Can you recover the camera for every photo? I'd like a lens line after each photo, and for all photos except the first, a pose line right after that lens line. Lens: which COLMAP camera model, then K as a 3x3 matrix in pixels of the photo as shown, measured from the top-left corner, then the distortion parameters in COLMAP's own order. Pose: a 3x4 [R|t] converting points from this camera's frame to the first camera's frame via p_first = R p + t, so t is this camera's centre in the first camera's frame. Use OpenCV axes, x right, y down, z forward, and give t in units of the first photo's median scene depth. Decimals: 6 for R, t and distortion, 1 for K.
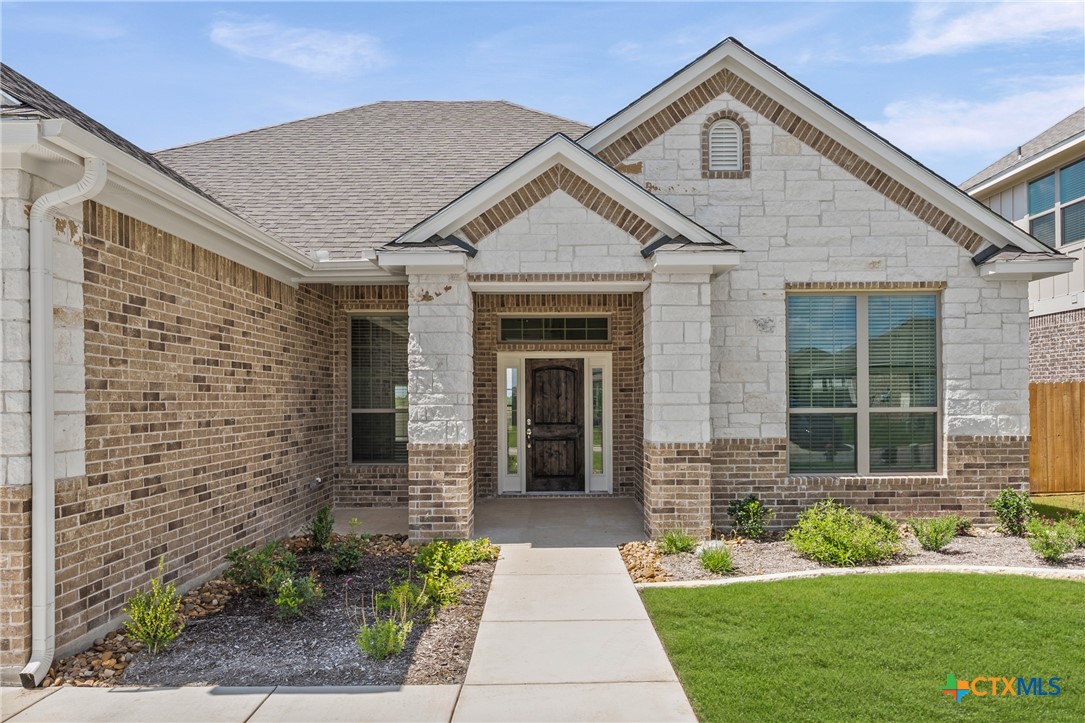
lens RADIAL K [[747.1, 0, 543.4], [0, 747.1, 390.7], [0, 0, 1]] dist [-0.001126, -0.002607]
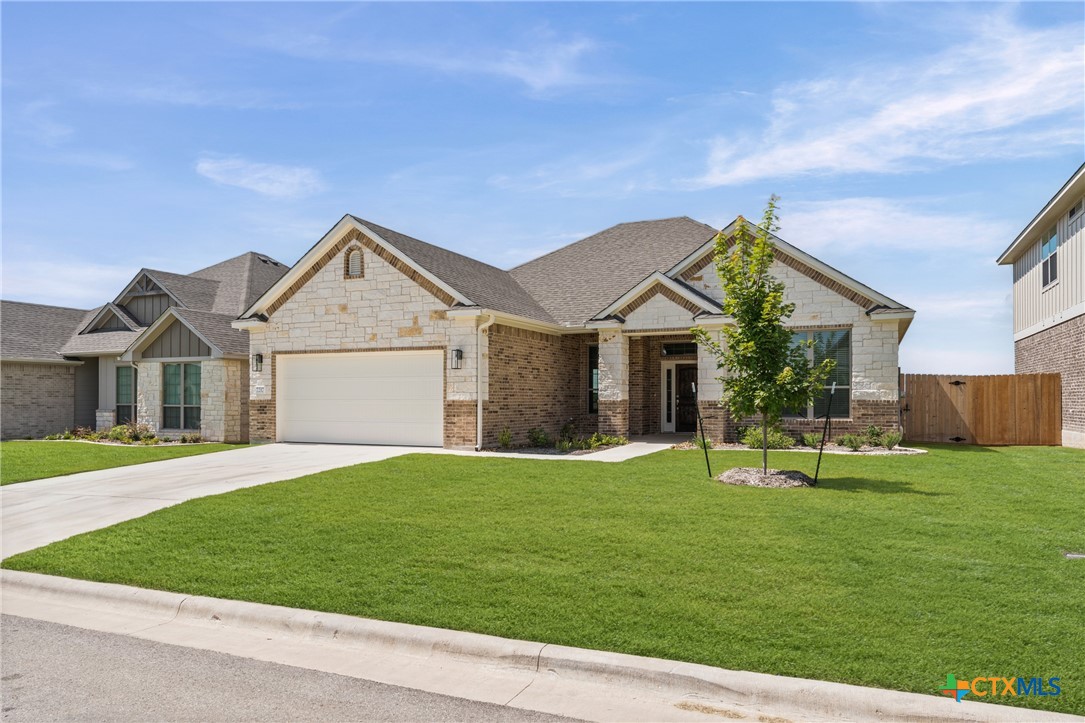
lens RADIAL K [[676.6, 0, 538.3], [0, 676.6, 360.6], [0, 0, 1]] dist [-0.002465, 0.000686]
pose [[0.903820, -0.015847, -0.427620, 0.588187], [-0.003258, 0.999030, -0.043908, 0.039402], [0.427901, 0.041078, 0.902892, -1.088604]]
